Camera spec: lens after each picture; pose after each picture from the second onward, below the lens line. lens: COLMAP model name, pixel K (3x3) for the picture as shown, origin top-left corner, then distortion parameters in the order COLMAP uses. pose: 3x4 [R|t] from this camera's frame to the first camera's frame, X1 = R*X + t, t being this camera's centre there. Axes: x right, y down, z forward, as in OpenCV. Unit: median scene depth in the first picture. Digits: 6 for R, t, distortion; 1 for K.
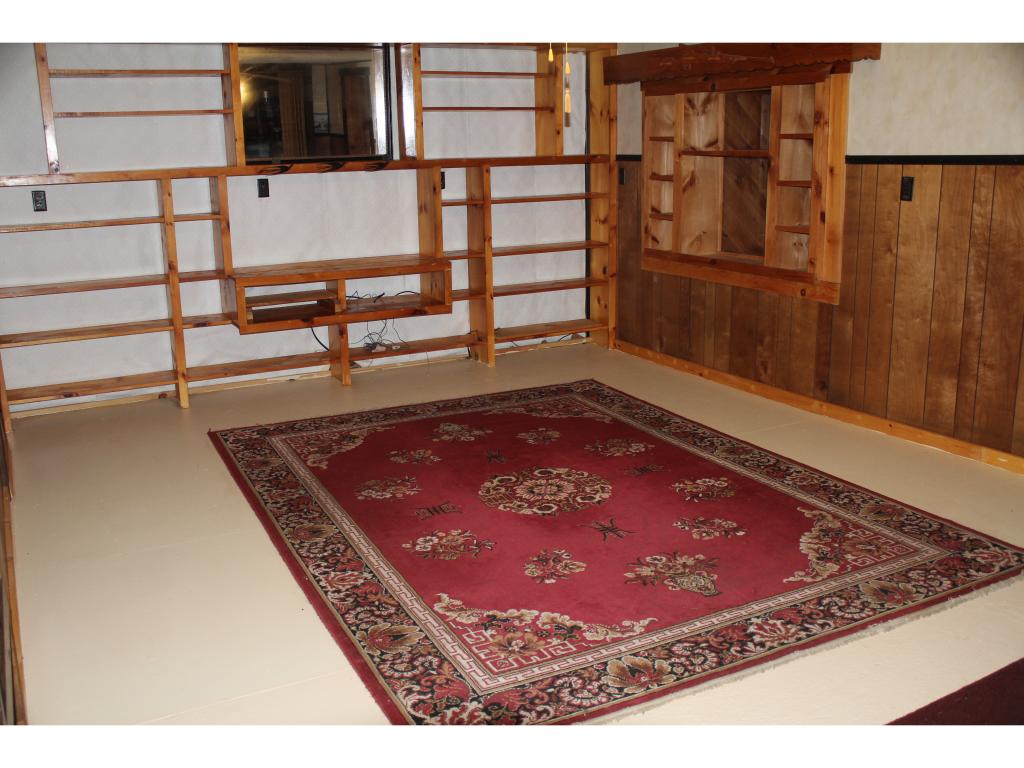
lens RADIAL K [[971.4, 0, 511.1], [0, 971.4, 385.7], [0, 0, 1]] dist [-0.071670, 0.000000]
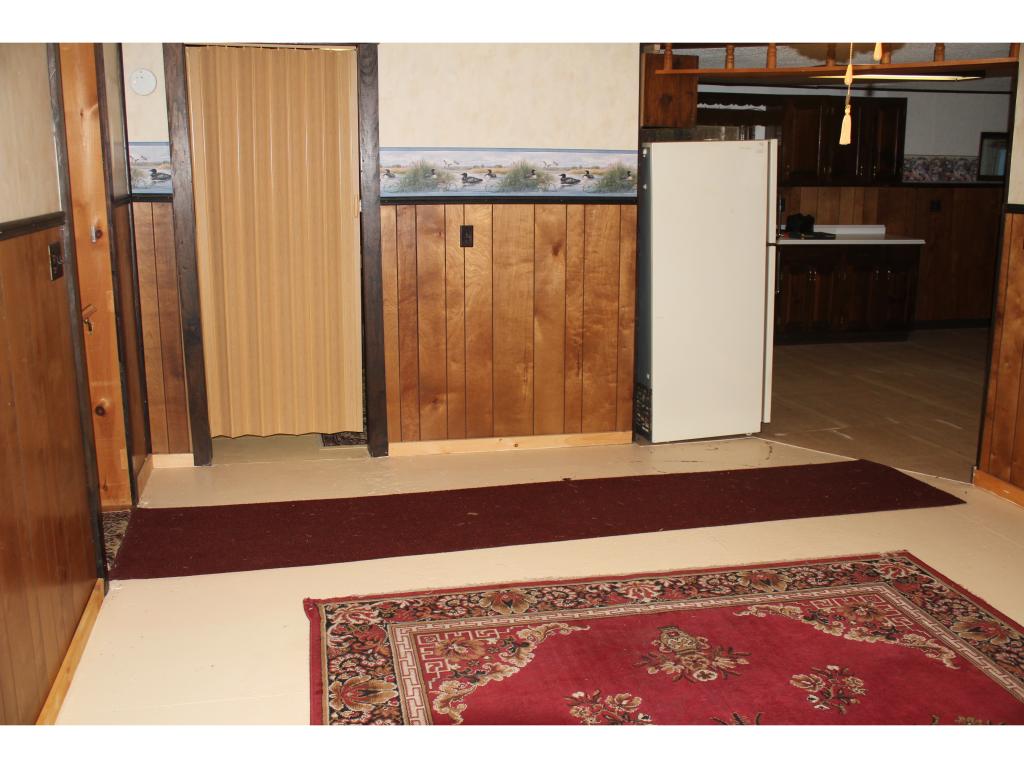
lens RADIAL K [[971.4, 0, 511.0], [0, 971.4, 387.2], [0, 0, 1]] dist [-0.071670, 0.000000]
pose [[-0.964751, -0.033488, 0.261025, 0.119029], [0.086252, 0.896849, 0.433847, -0.502726], [-0.248629, 0.441068, -0.862347, 1.939393]]
